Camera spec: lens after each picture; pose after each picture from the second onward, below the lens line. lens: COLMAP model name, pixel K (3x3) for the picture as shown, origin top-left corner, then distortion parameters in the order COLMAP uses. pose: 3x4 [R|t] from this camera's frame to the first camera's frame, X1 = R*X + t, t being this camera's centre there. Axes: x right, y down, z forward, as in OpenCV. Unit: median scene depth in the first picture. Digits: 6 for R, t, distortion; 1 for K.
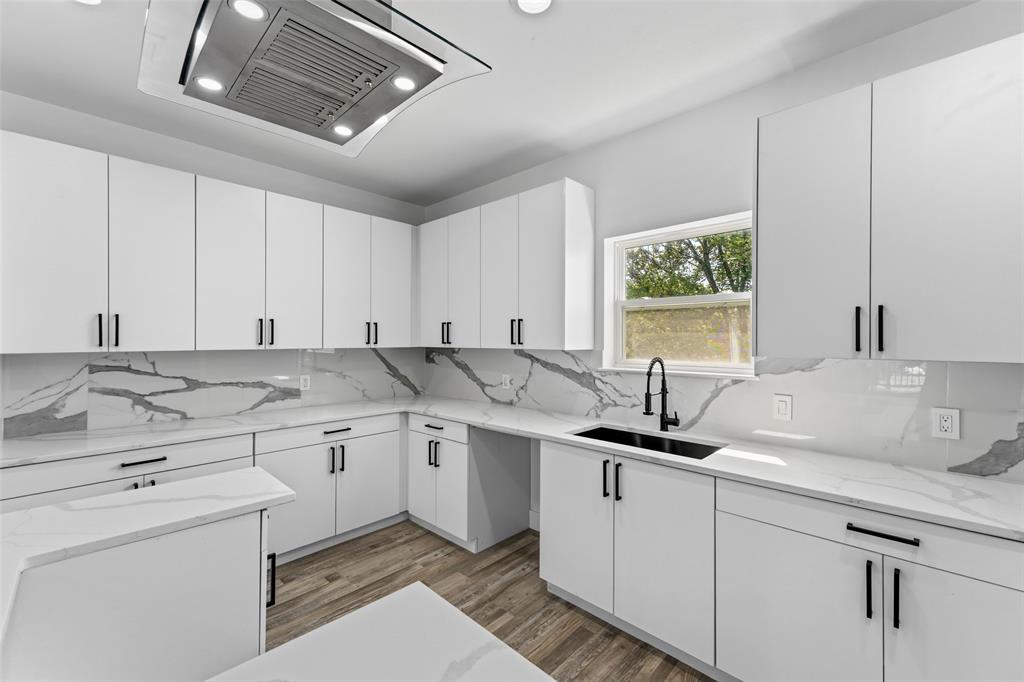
lens RADIAL K [[424.5, 0, 505.4], [0, 424.5, 339.8], [0, 0, 1]] dist [0.006953, -0.000515]
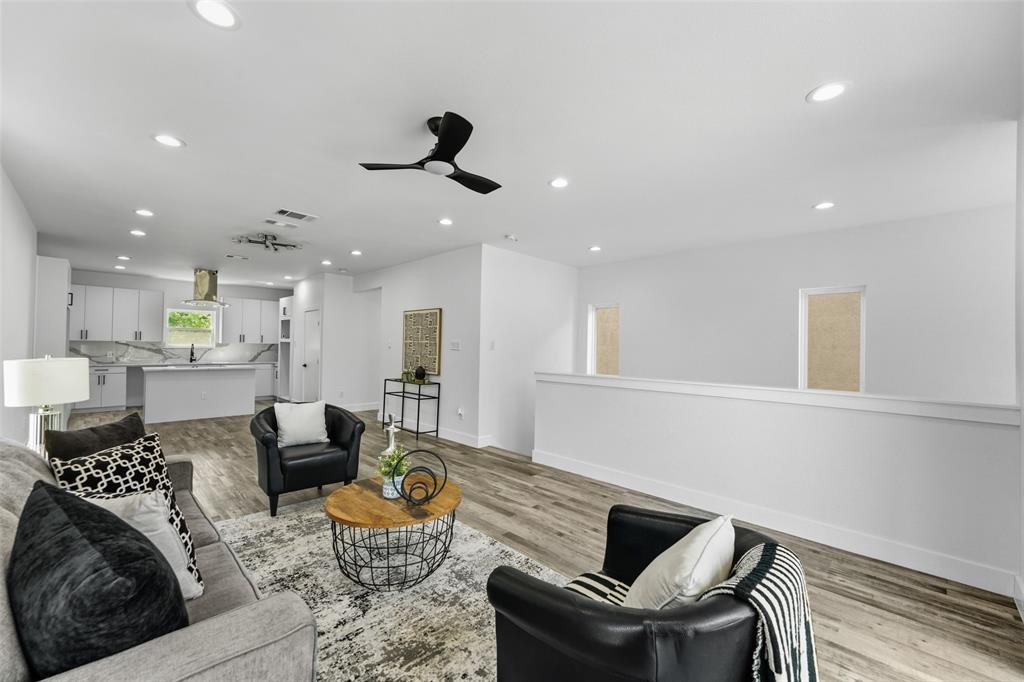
lens RADIAL K [[408.8, 0, 507.7], [0, 408.8, 341.0], [0, 0, 1]] dist [0.011707, -0.001891]
pose [[0.011126, 0.013892, 0.999842, -2.875631], [-0.014693, 0.999798, -0.013728, 0.019945], [-0.999830, -0.014538, 0.011328, -1.665199]]
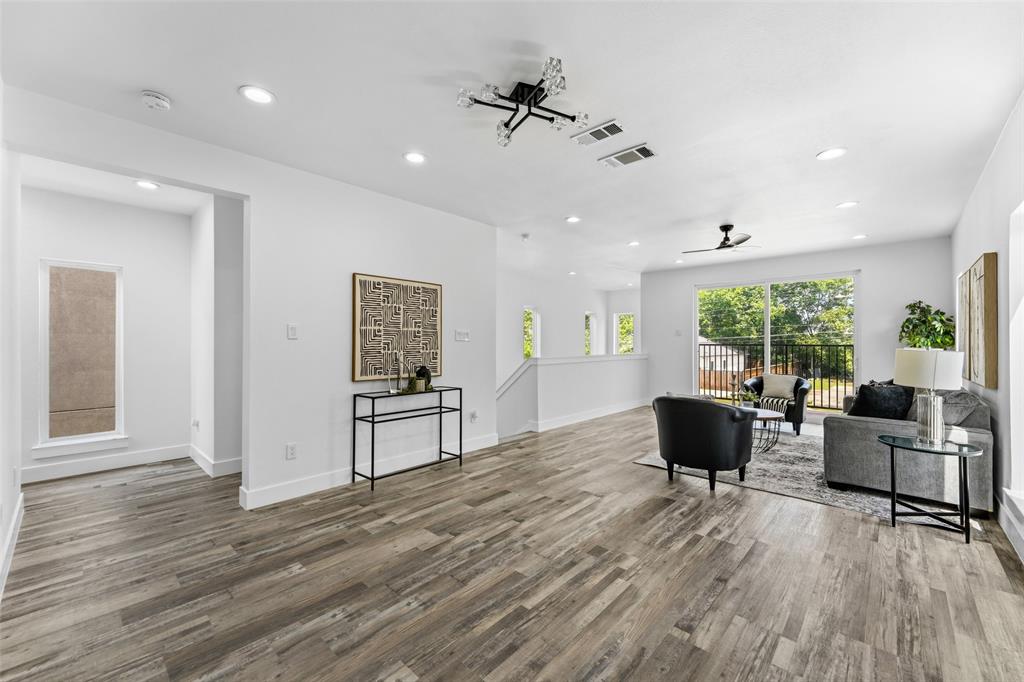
lens RADIAL K [[408.8, 0, 506.2], [0, 408.8, 344.1], [0, 0, 1]] dist [0.011707, -0.001891]
pose [[-0.999786, -0.002453, -0.020552, -0.977857], [-0.002516, 0.999992, 0.003029, 0.046312], [0.020545, 0.003080, -0.999784, 0.276897]]
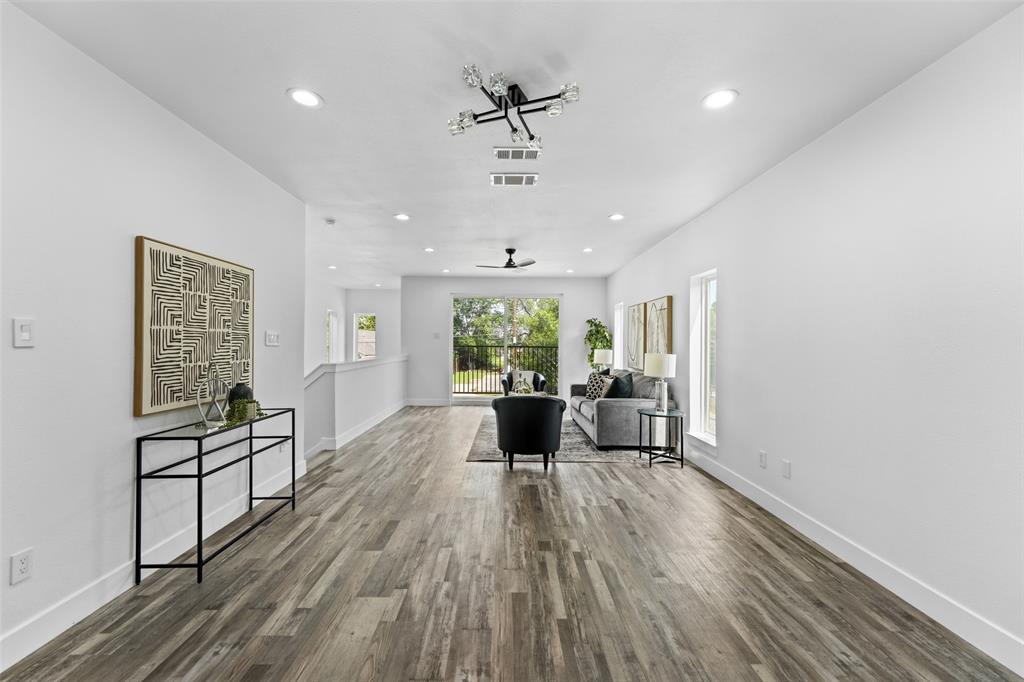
lens RADIAL K [[408.8, 0, 506.1], [0, 408.8, 342.7], [0, 0, 1]] dist [0.011707, -0.001891]
pose [[-0.716189, -0.005935, -0.697881, -0.471058], [-0.008121, 0.999967, -0.000170, 0.023984], [0.697859, 0.005546, -0.716213, 0.019853]]
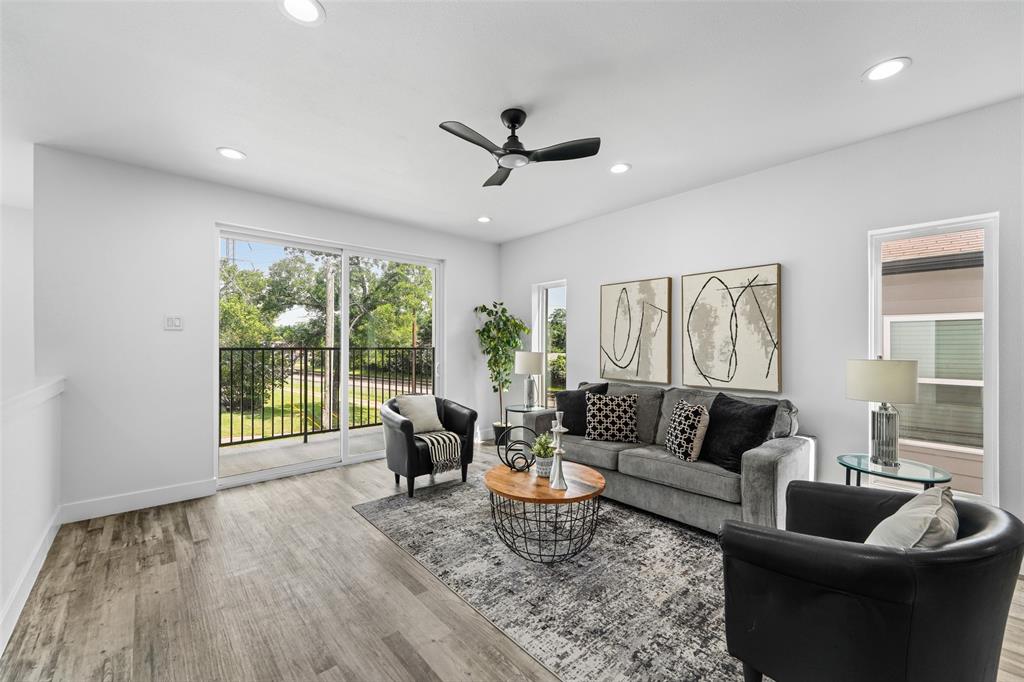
lens RADIAL K [[408.8, 0, 513.1], [0, 408.8, 339.8], [0, 0, 1]] dist [0.011707, -0.001891]
pose [[-0.055720, -0.008178, -0.998413, -1.099409], [-0.003188, 0.999963, -0.008012, 0.029726], [0.998441, 0.002737, -0.055744, -1.447774]]
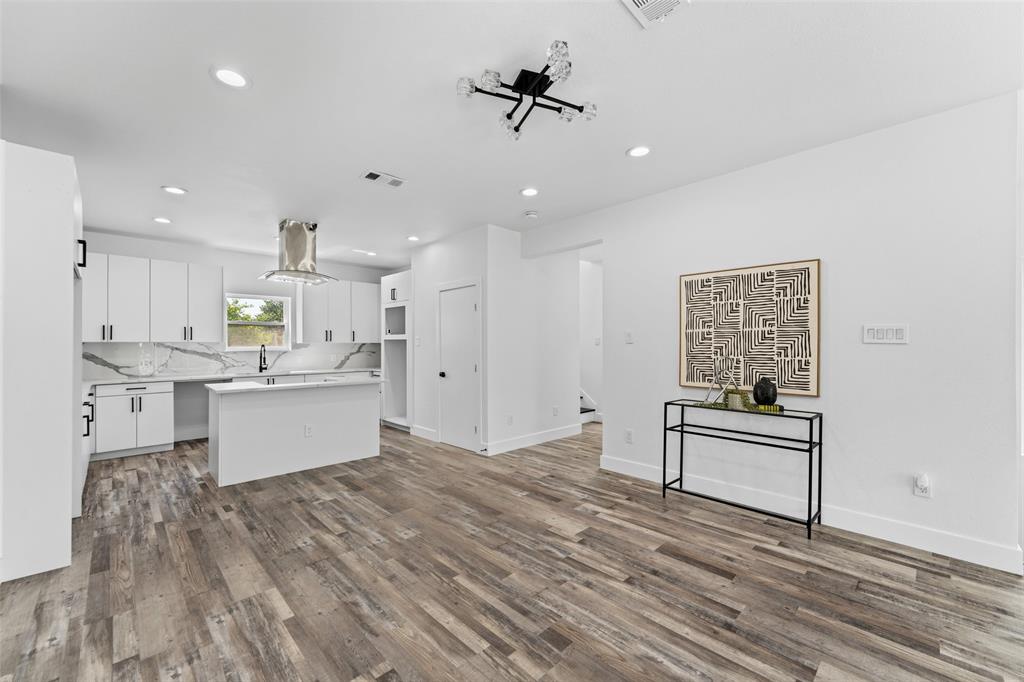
lens RADIAL K [[408.8, 0, 507.4], [0, 408.8, 342.7], [0, 0, 1]] dist [0.011707, -0.001891]
pose [[0.033183, 0.005000, 0.999437, -1.821368], [0.004092, 0.999978, -0.005139, 0.039510], [-0.999441, 0.004261, 0.033161, -0.536906]]
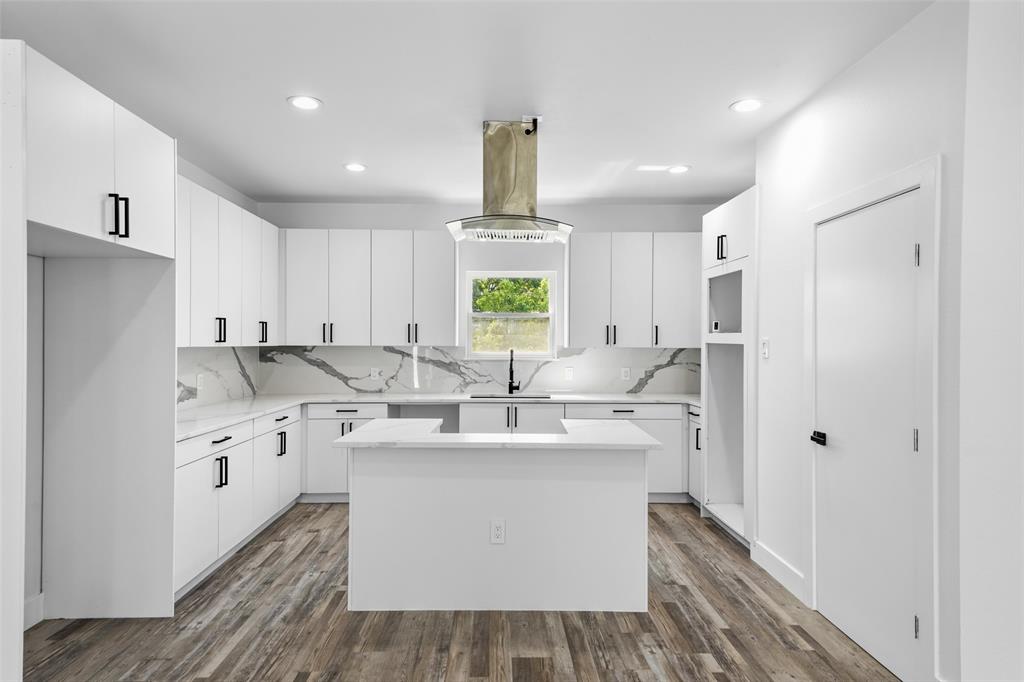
lens RADIAL K [[594.3, 0, 504.7], [0, 594.3, 342.3], [0, 0, 1]] dist [0.041638, -0.003065]
pose [[0.702639, -0.000540, 0.711547, -1.106373], [-0.003018, 0.999988, 0.003739, 0.001781], [-0.711540, -0.004775, 0.702629, -0.529324]]
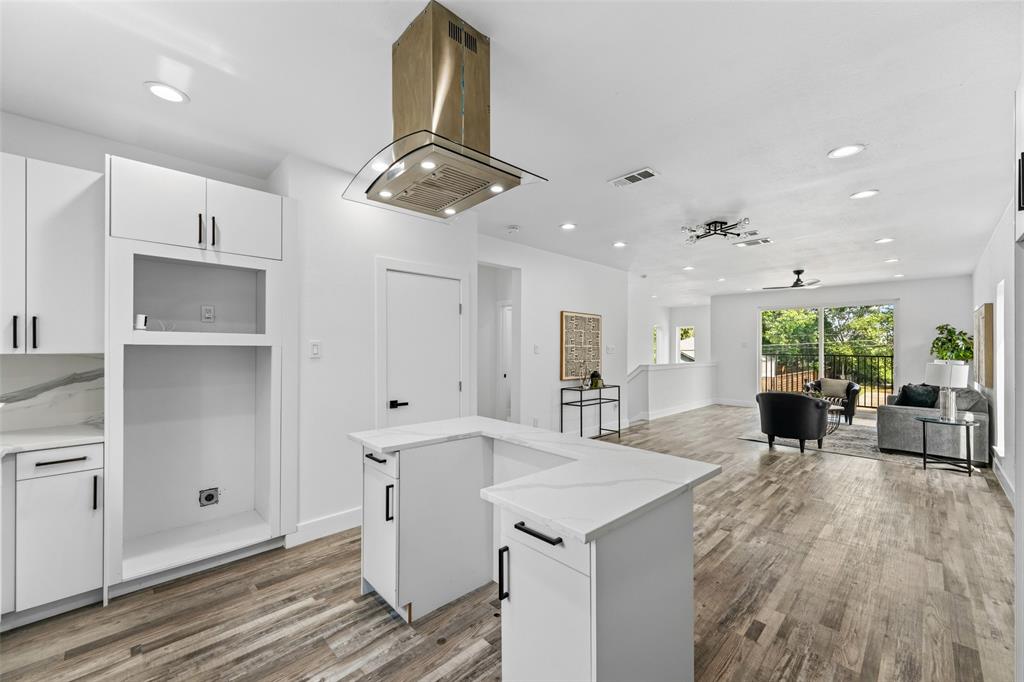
lens RADIAL K [[408.8, 0, 506.2], [0, 408.8, 344.5], [0, 0, 1]] dist [0.011707, -0.001891]
pose [[-0.999715, -0.007638, 0.022616, -0.287033], [-0.007811, 0.999941, -0.007582, 0.010662], [-0.022557, -0.007756, -0.999715, 1.000600]]
